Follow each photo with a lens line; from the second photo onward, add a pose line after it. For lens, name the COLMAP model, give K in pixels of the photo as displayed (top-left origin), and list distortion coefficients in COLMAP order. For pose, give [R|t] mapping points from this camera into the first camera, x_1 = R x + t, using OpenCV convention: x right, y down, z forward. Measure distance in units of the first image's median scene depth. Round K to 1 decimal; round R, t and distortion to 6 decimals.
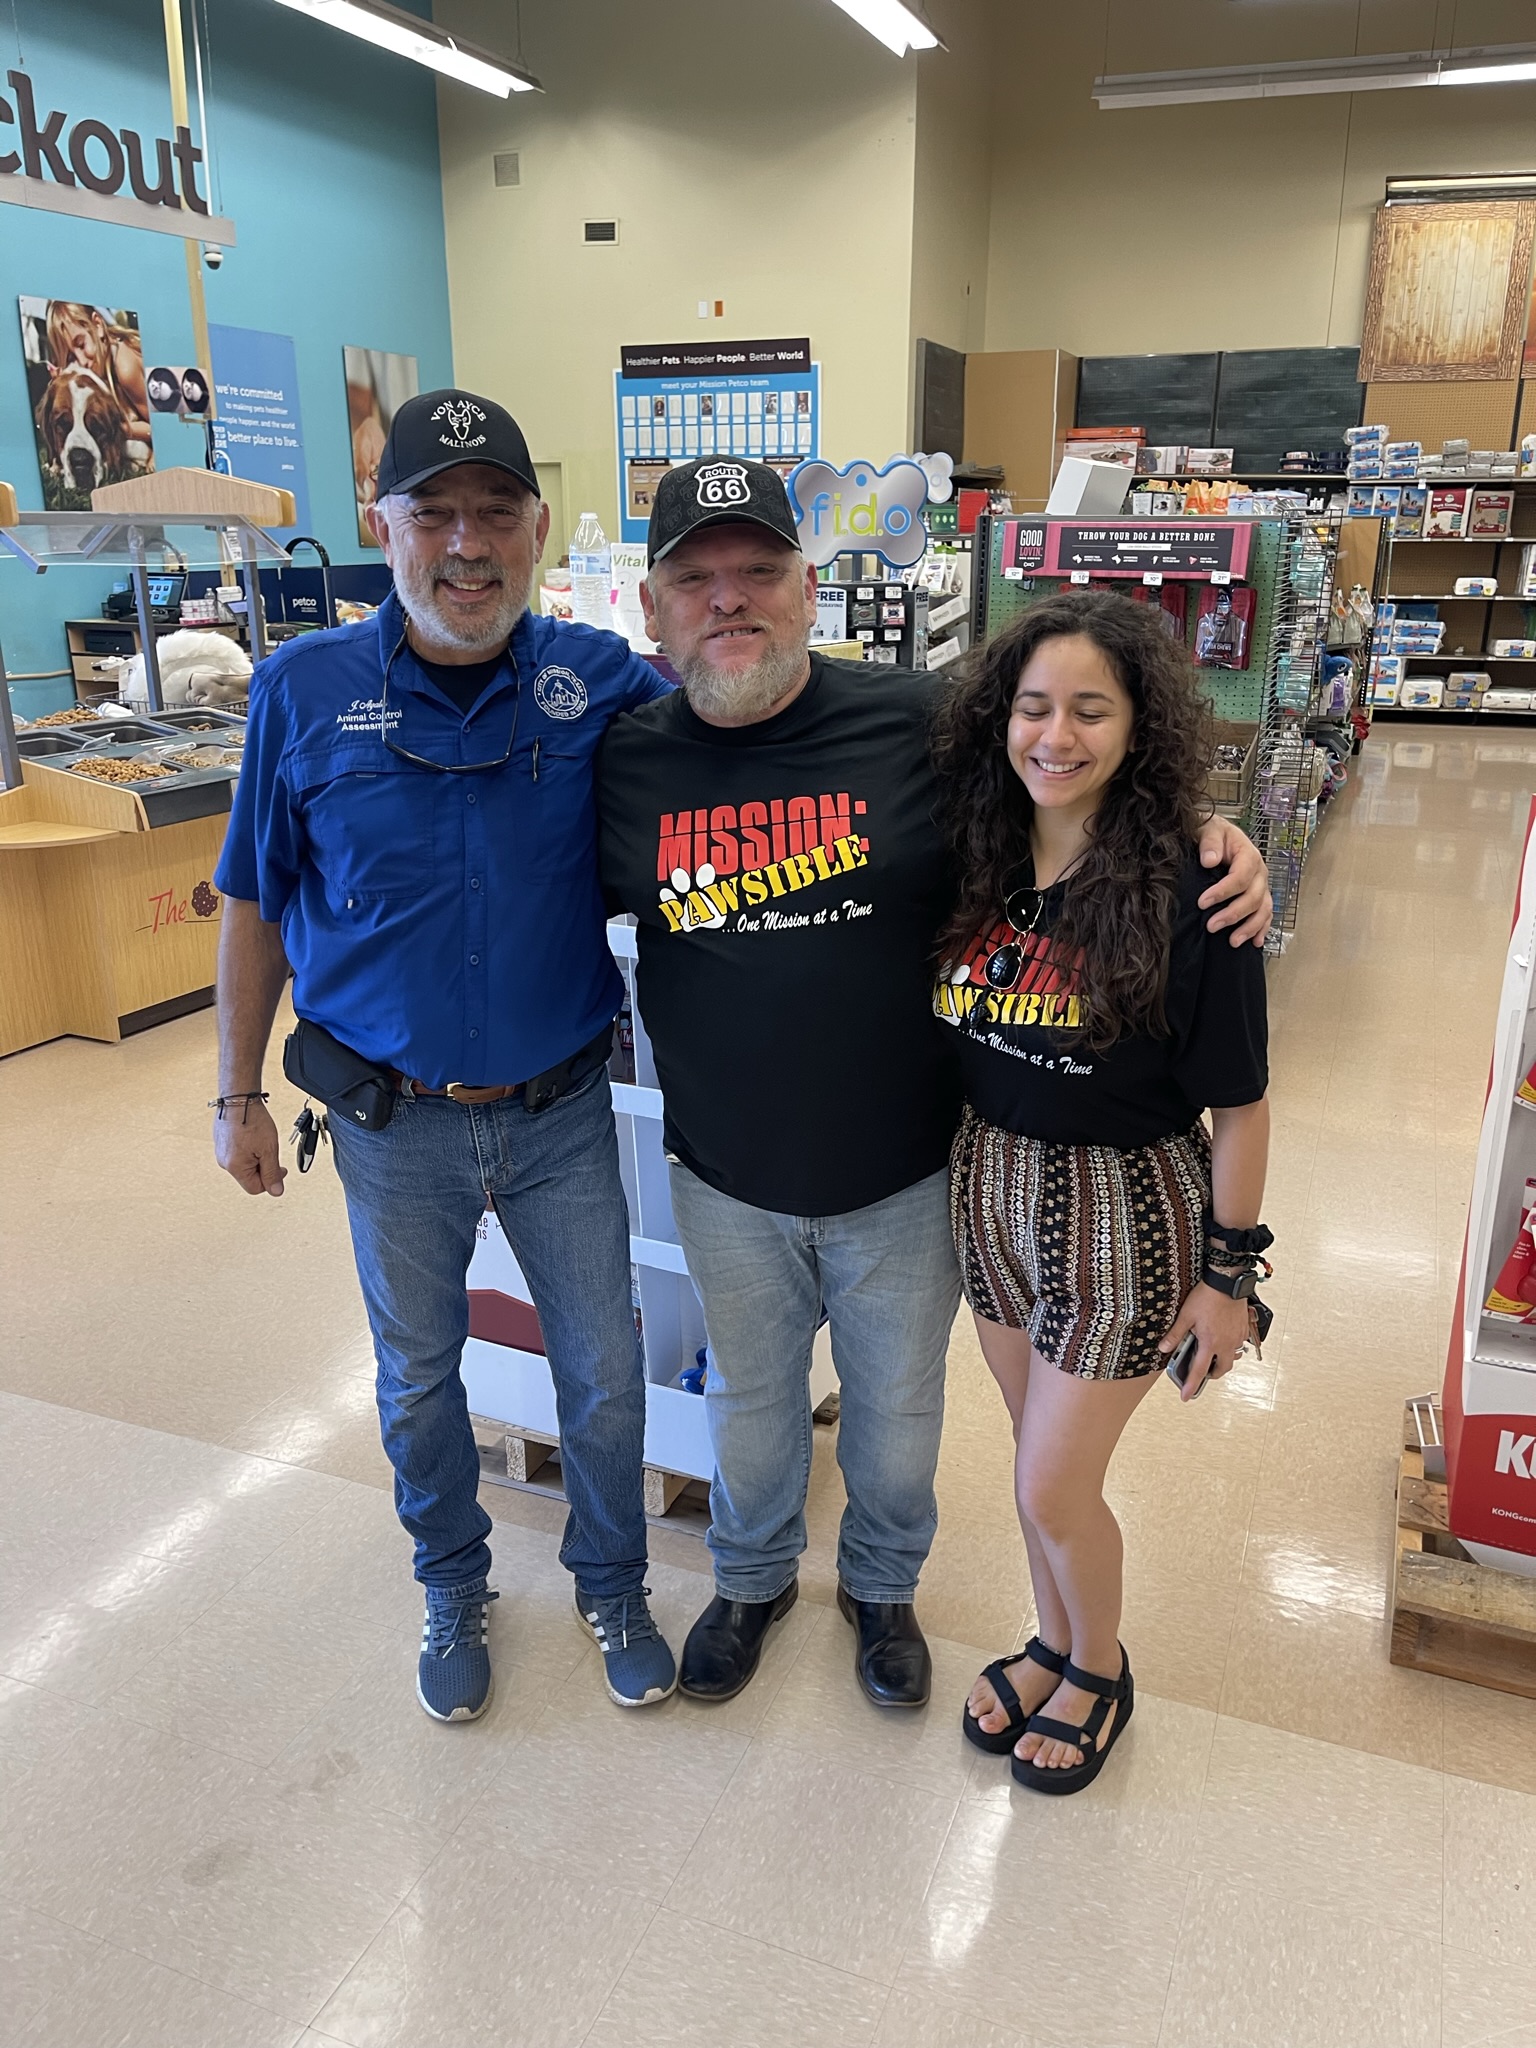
lens RADIAL K [[1532.0, 0, 771.5], [0, 1532.0, 1031.5], [0, 0, 1]] dist [0.032547, -0.038903]
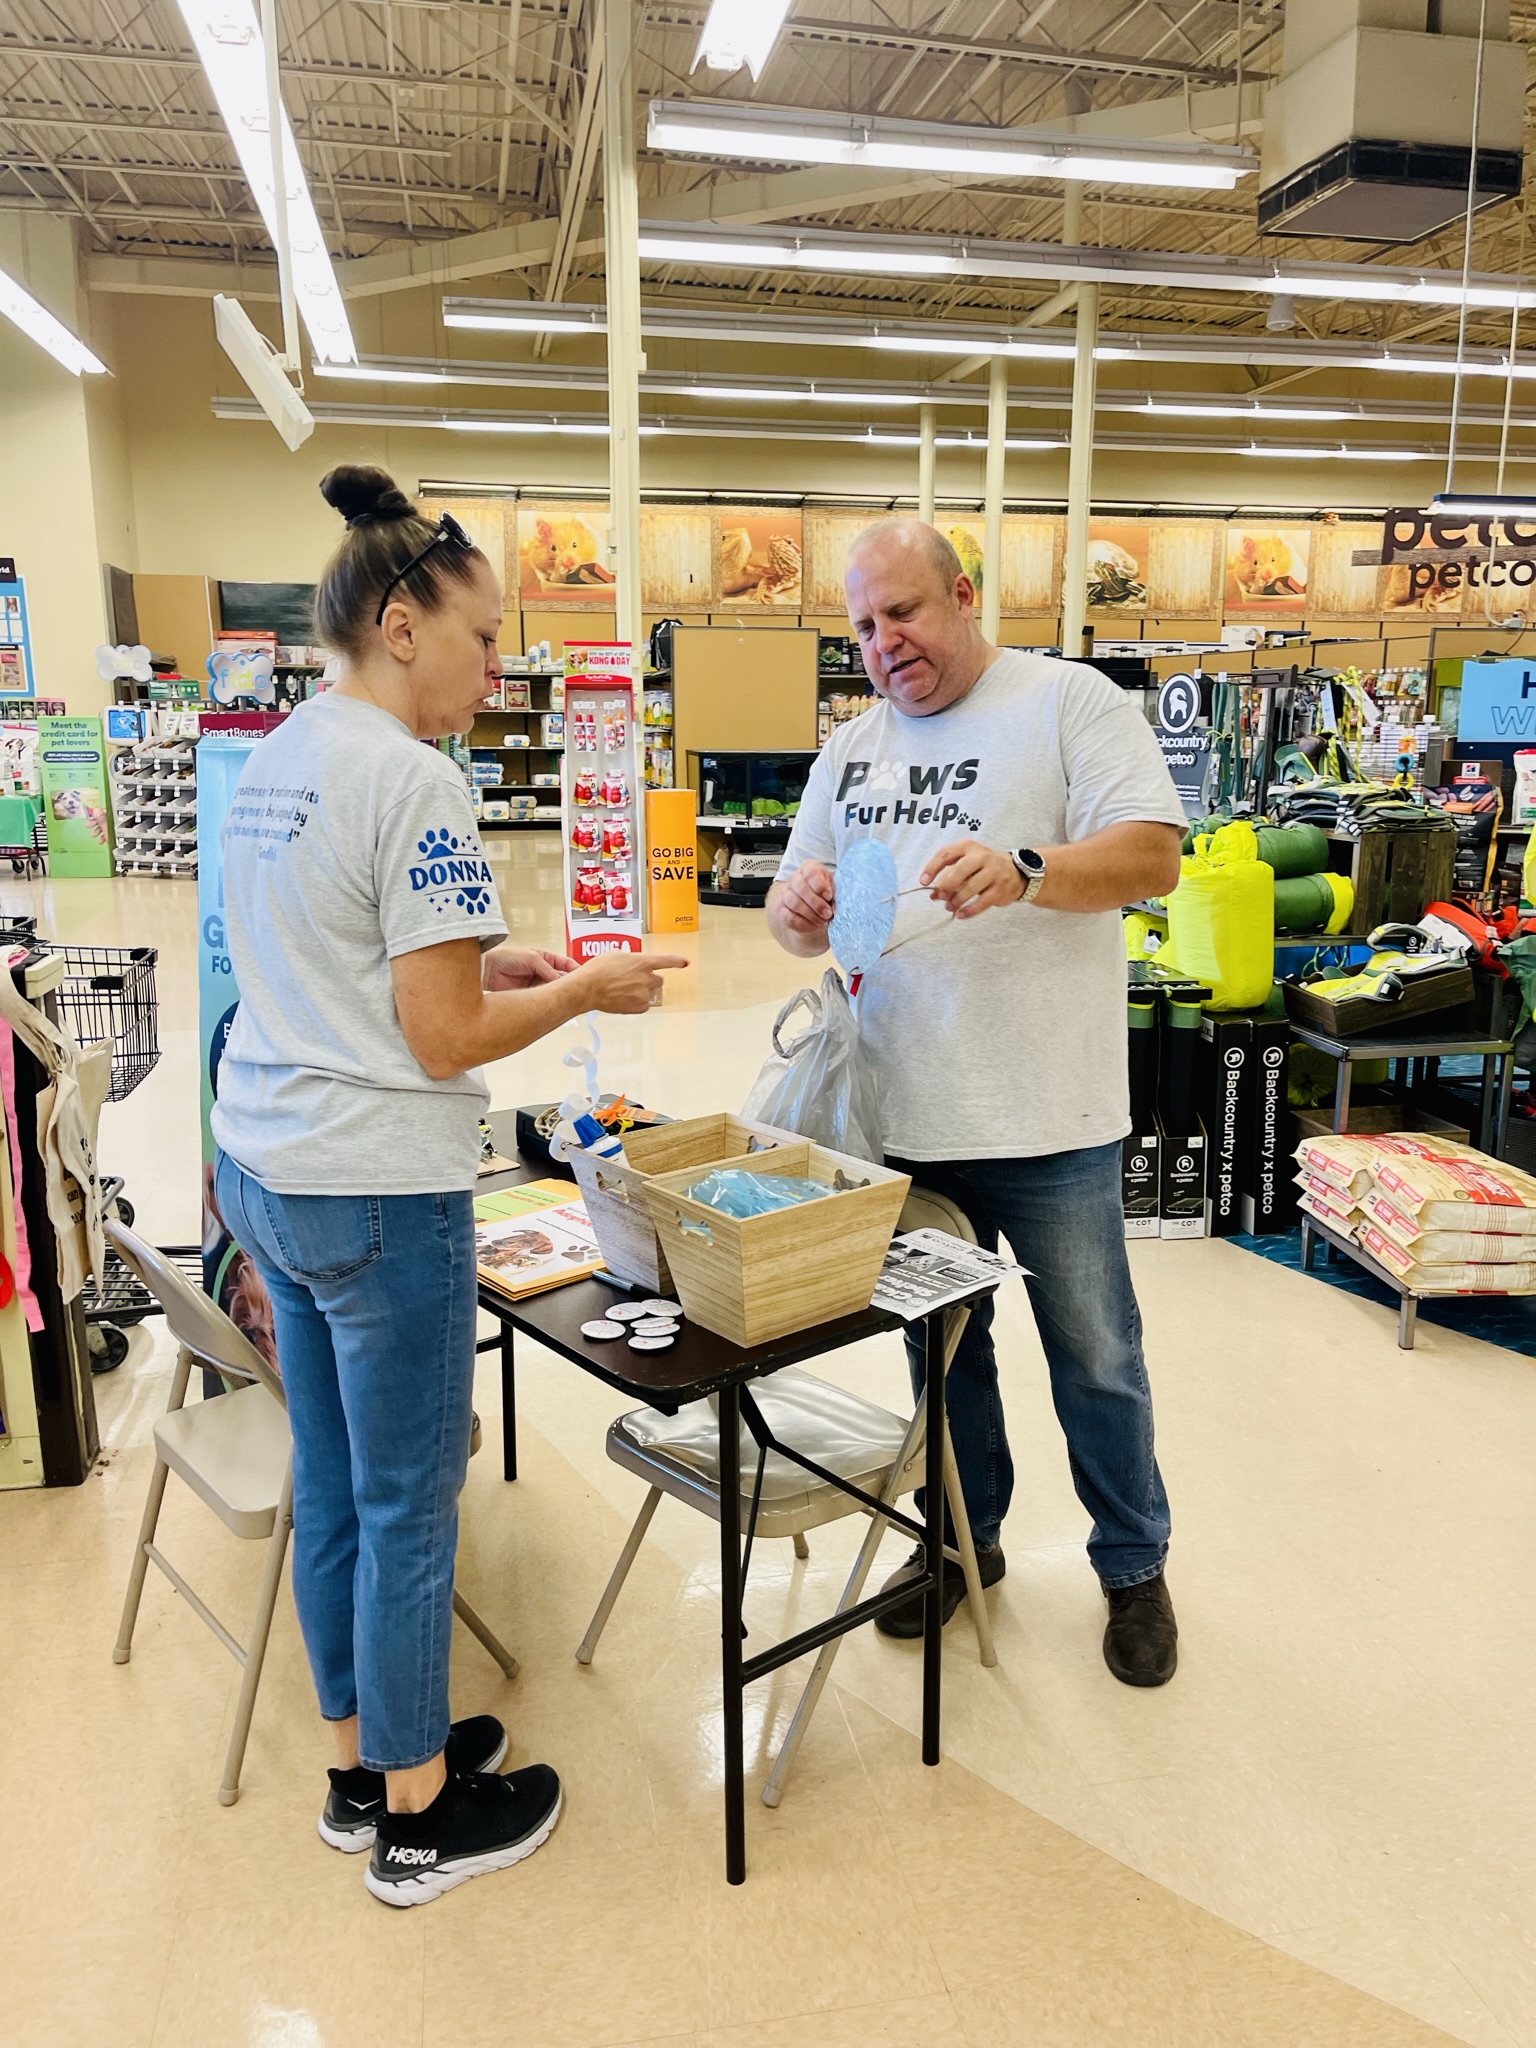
lens RADIAL K [[1532.0, 0, 767.5], [0, 1532.0, 1030.5], [0, 0, 1]] dist [0.032547, -0.038903]
pose [[0.830482, -0.112501, 0.545567, -0.196809], [0.175606, 0.982329, -0.064749, 0.133627], [-0.528641, 0.149577, 0.835563, -0.354135]]
